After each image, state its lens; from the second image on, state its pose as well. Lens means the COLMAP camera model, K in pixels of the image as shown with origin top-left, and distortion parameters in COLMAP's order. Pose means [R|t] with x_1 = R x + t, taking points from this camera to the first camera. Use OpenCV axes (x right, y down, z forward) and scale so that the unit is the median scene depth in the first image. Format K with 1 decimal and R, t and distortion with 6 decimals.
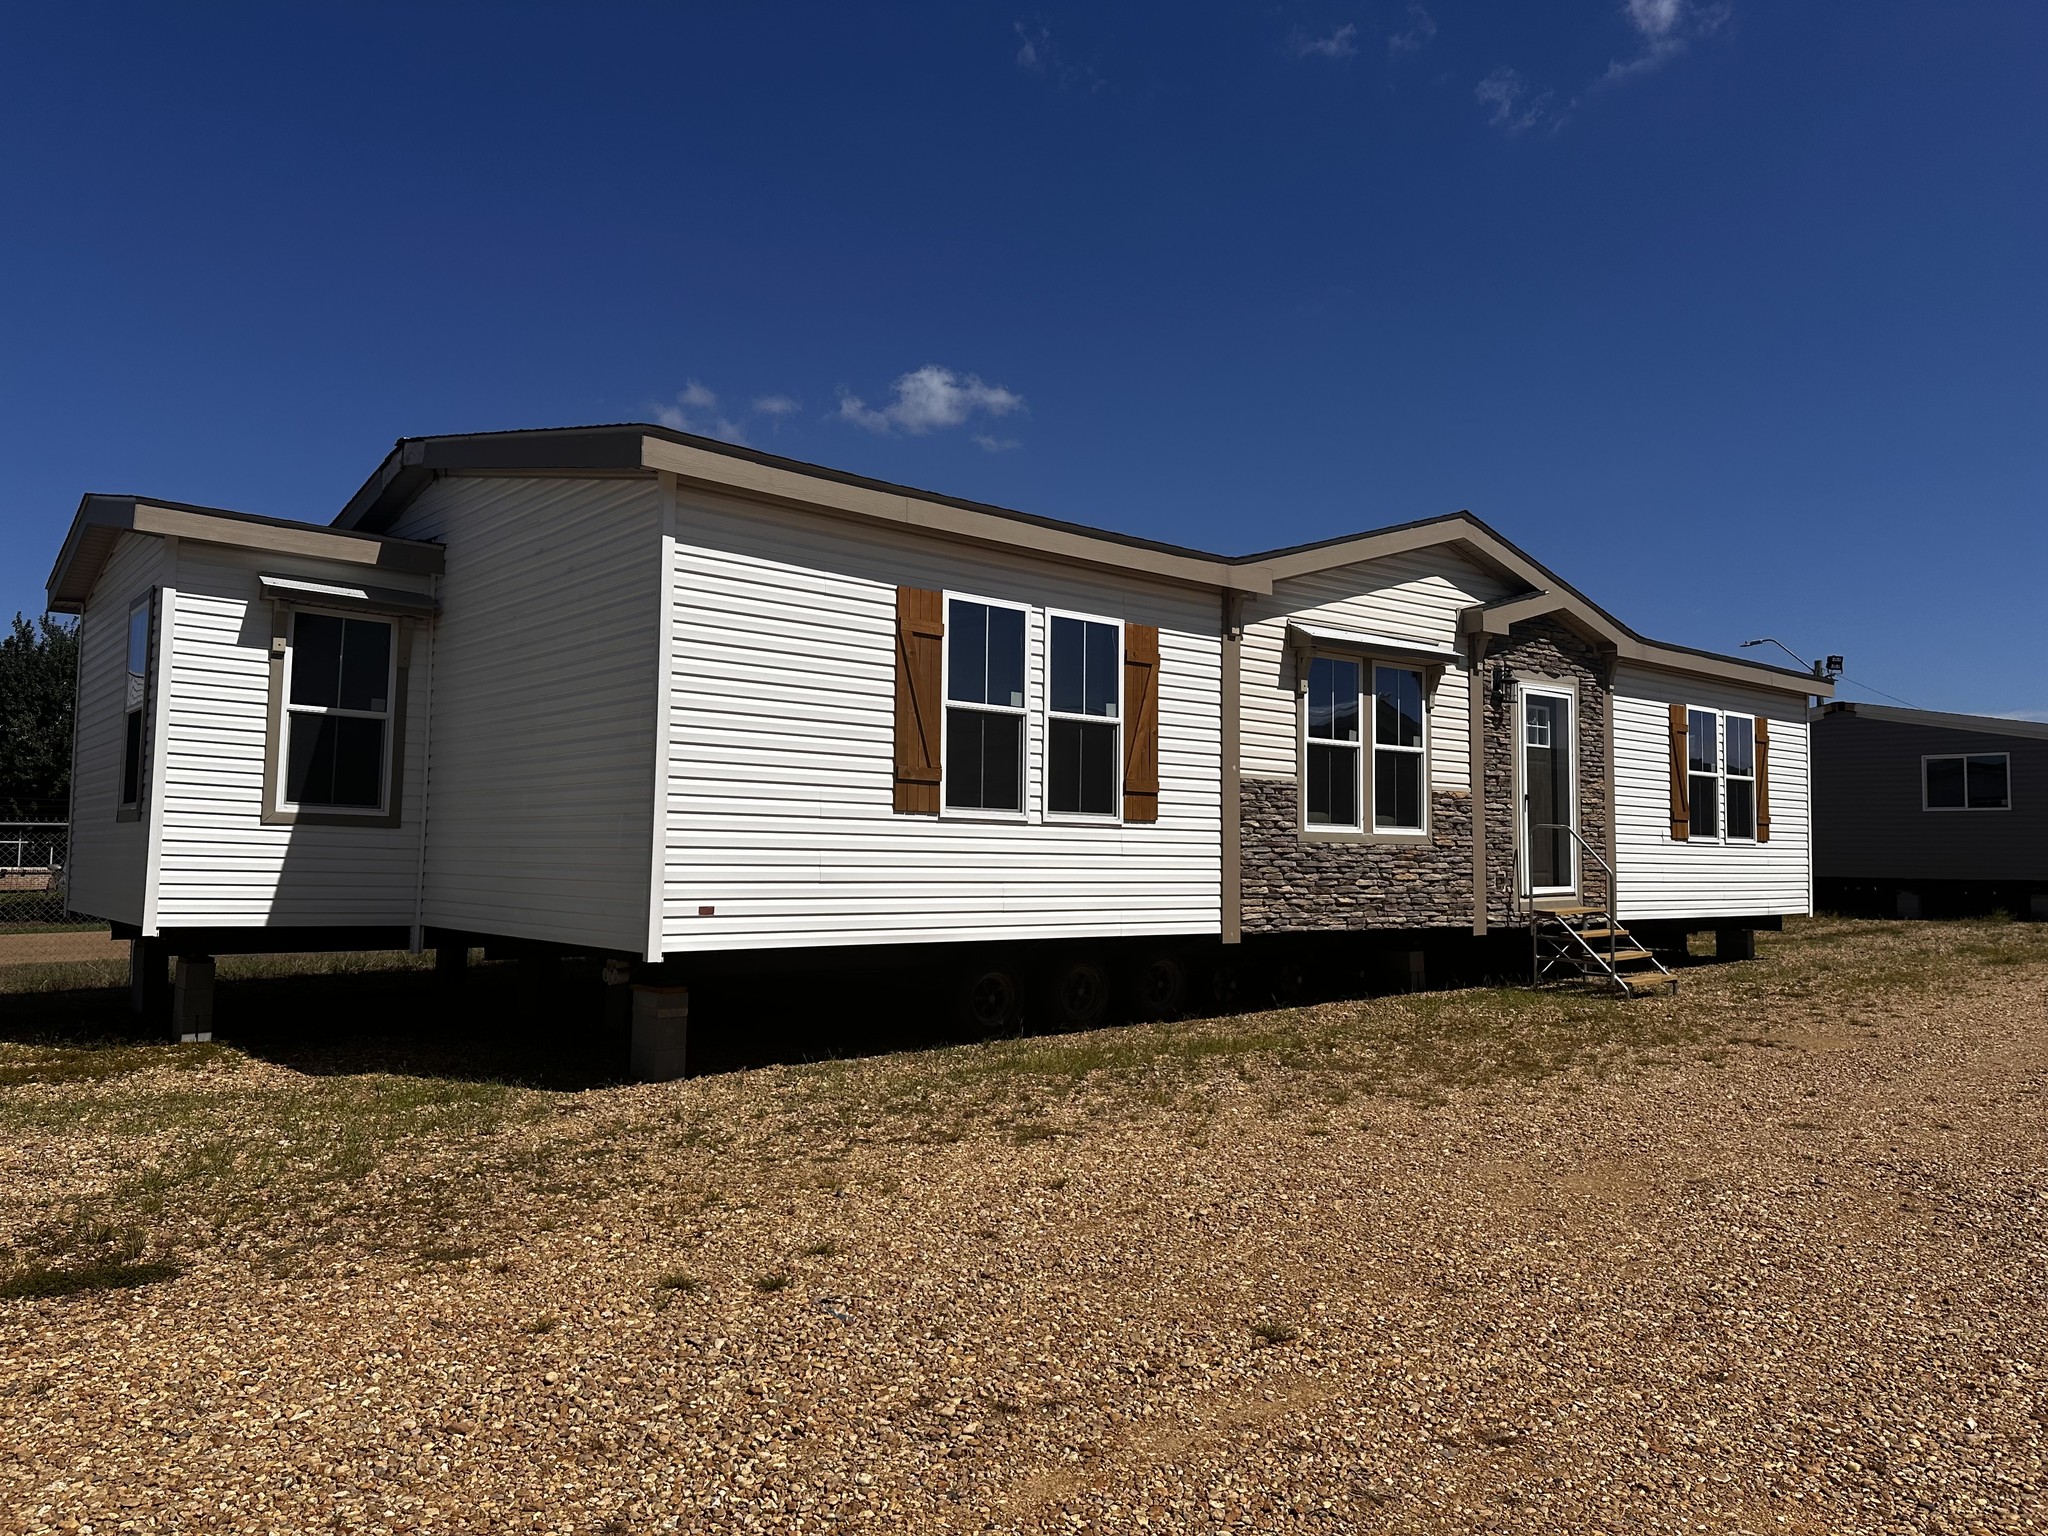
lens RADIAL K [[818.1, 0, 1024.0], [0, 818.1, 768.0], [0, 0, 1]] dist [-0.001606, -0.000251]
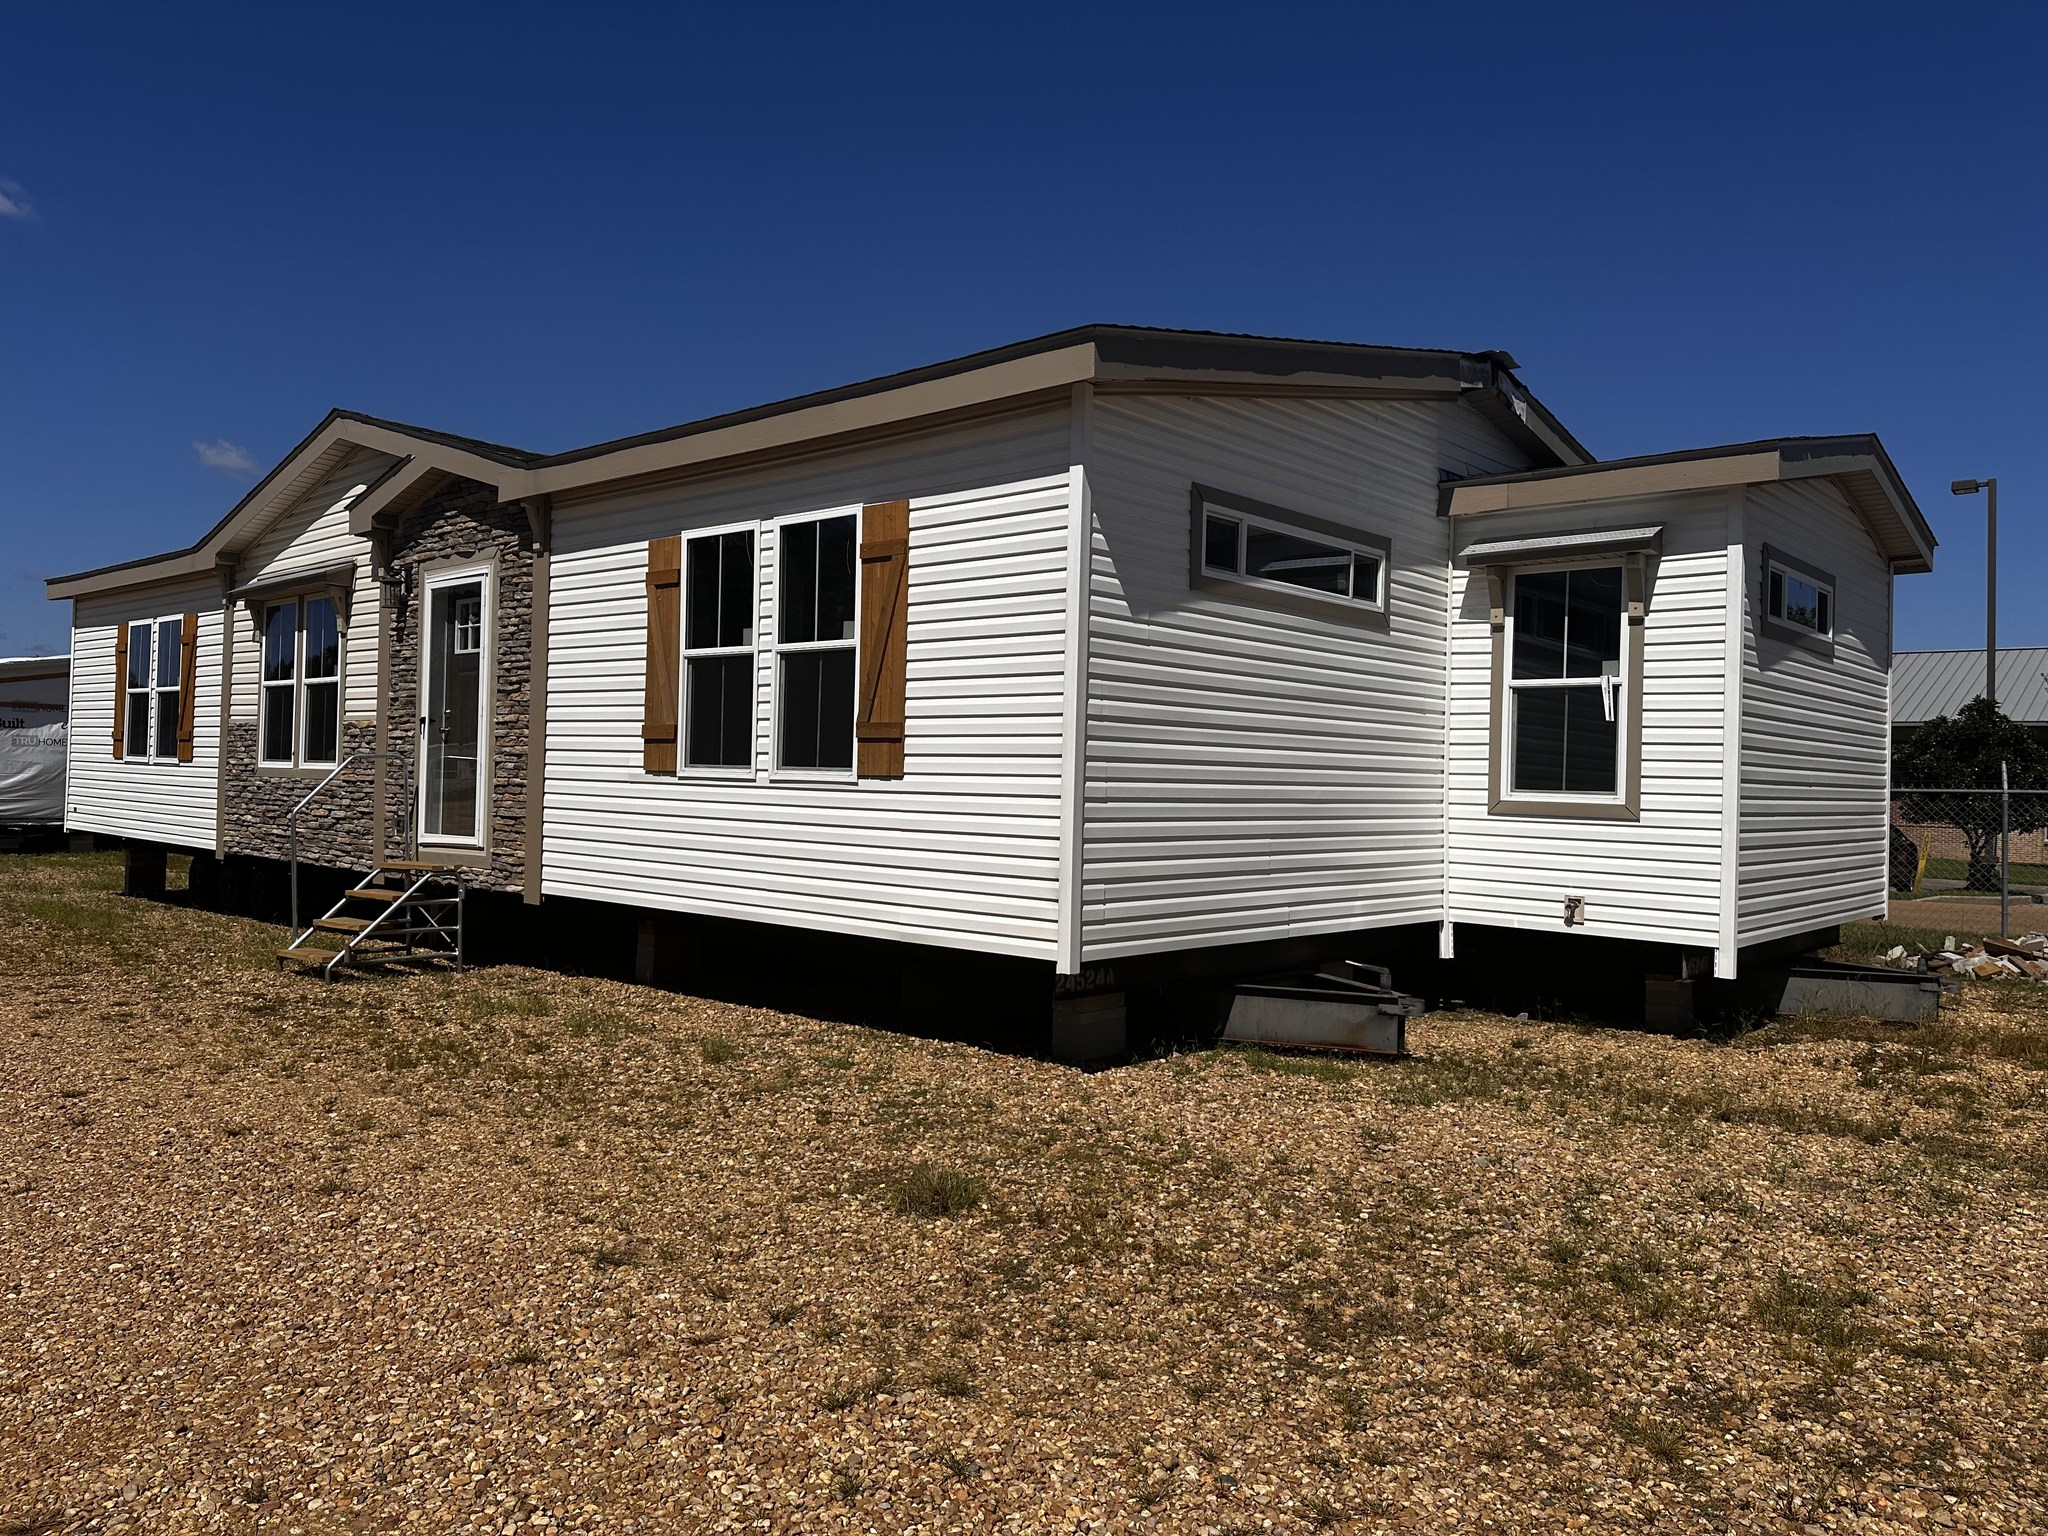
lens RADIAL K [[1433.3, 0, 1024.0], [0, 1433.3, 768.0], [0, 0, 1]] dist [0.054668, -0.000741]
pose [[0.399464, -0.033881, -0.916123, 1.568942], [0.043182, 0.998903, -0.018114, 0.097426], [0.915731, -0.032324, 0.400489, 0.709390]]
